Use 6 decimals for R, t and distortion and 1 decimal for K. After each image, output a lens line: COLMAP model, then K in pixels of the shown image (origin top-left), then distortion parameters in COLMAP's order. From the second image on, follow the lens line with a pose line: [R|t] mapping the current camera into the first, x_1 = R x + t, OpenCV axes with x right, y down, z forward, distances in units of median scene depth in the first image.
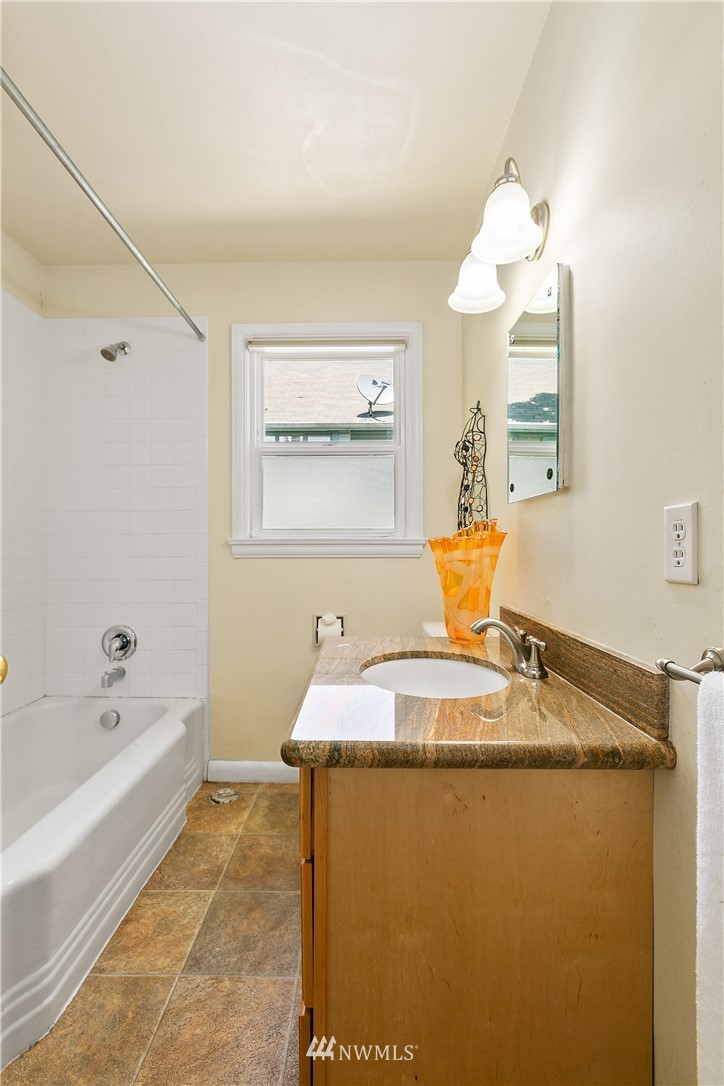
lens RADIAL K [[497.3, 0, 361.0], [0, 497.3, 544.7], [0, 0, 1]] dist [0.002804, -0.001852]
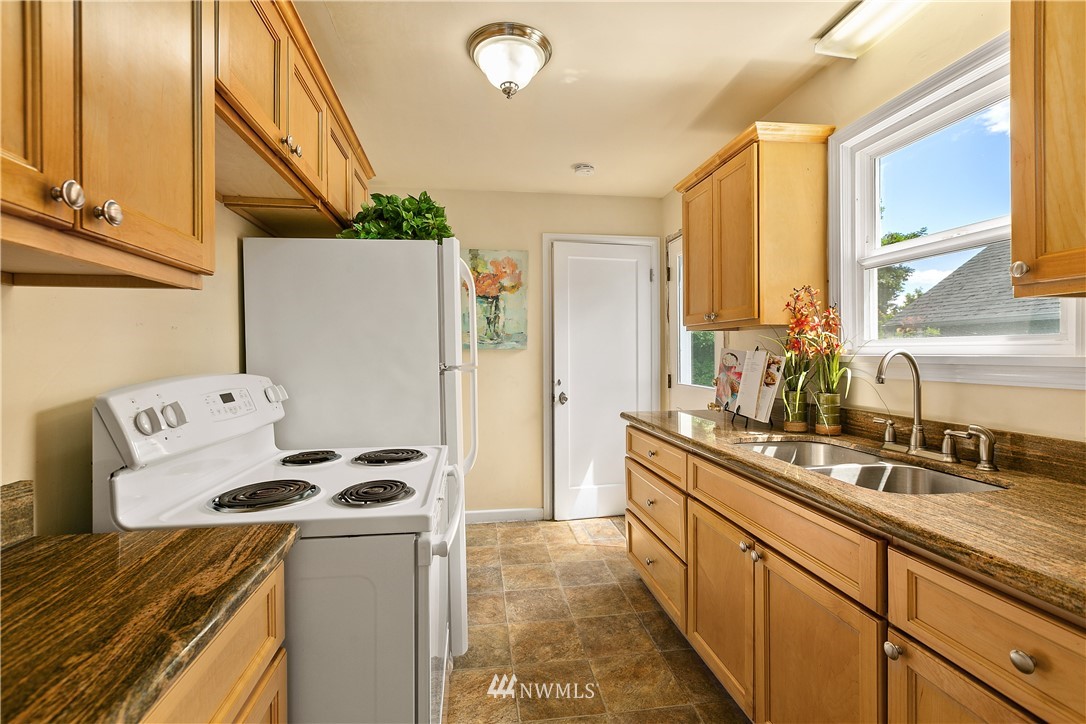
lens RADIAL K [[497.3, 0, 539.3], [0, 497.3, 357.0], [0, 0, 1]] dist [0.002804, -0.001852]
pose [[-0.989665, 0.007769, -0.143188, -0.219722], [0.008030, 0.999967, -0.001242, -0.060899], [0.143174, -0.002378, -0.989695, 3.141661]]
